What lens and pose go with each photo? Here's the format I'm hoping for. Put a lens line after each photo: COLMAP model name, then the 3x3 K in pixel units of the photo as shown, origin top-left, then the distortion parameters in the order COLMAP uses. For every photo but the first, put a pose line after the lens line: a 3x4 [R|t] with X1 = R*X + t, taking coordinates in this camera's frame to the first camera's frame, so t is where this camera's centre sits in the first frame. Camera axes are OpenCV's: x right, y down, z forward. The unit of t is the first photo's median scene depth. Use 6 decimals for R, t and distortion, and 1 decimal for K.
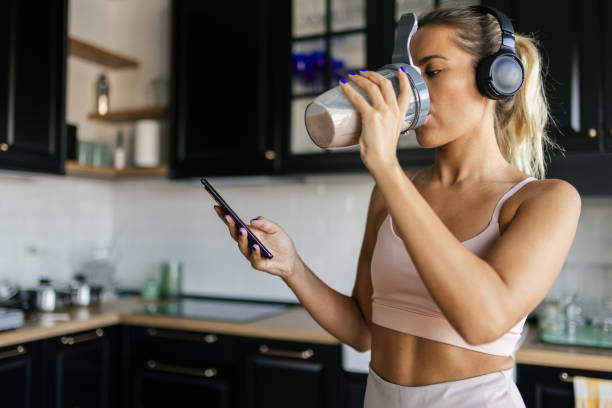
lens RADIAL K [[605.5, 0, 301.0], [0, 605.5, 201.8], [0, 0, 1]] dist [0.015926, 0.000000]
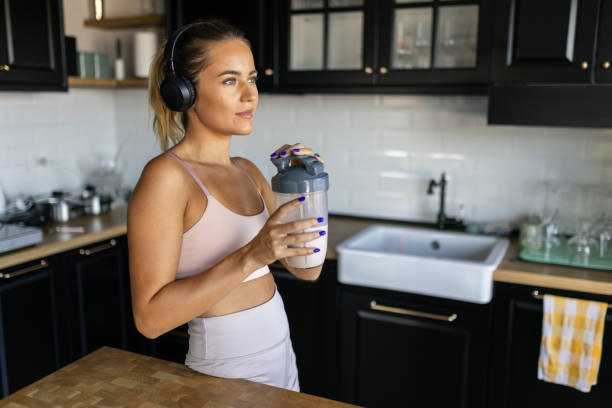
lens RADIAL K [[605.5, 0, 301.2], [0, 605.5, 206.4], [0, 0, 1]] dist [0.015926, 0.000000]
pose [[0.999992, 0.000411, -0.004066, 0.006630], [0.000483, 0.976094, 0.217347, -0.080189], [0.004058, -0.217348, 0.976086, -0.036019]]
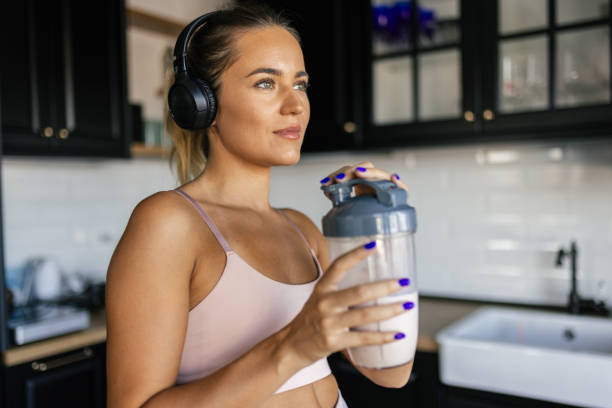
lens RADIAL K [[605.5, 0, 303.9], [0, 605.5, 206.4], [0, 0, 1]] dist [0.015926, 0.000000]
pose [[0.987143, -0.028567, -0.157267, 0.017894], [0.039943, 0.996771, 0.069659, -0.028694], [0.154769, -0.075045, 0.985096, 0.129072]]
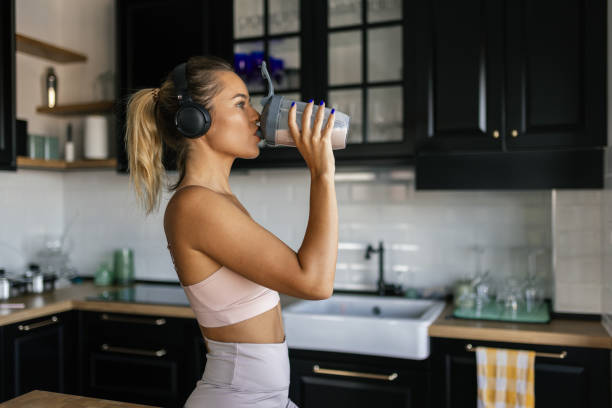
lens RADIAL K [[605.5, 0, 304.4], [0, 605.5, 202.1], [0, 0, 1]] dist [0.015926, 0.000000]
pose [[0.997275, -0.014182, 0.072393, 0.030197], [0.010955, 0.998936, 0.044788, -0.031556], [-0.072951, -0.043873, 0.996370, -0.083103]]
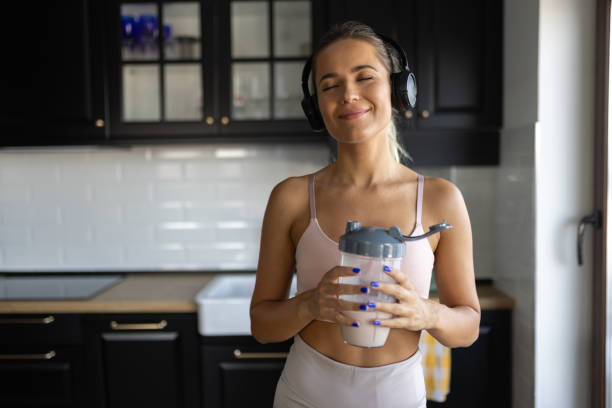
lens RADIAL K [[605.5, 0, 299.7], [0, 605.5, 208.8], [0, 0, 1]] dist [0.015926, 0.000000]
pose [[0.917739, -0.044141, 0.394725, -0.148294], [0.006623, 0.995368, 0.095912, -0.033429], [-0.397130, -0.085408, 0.913780, -0.008325]]
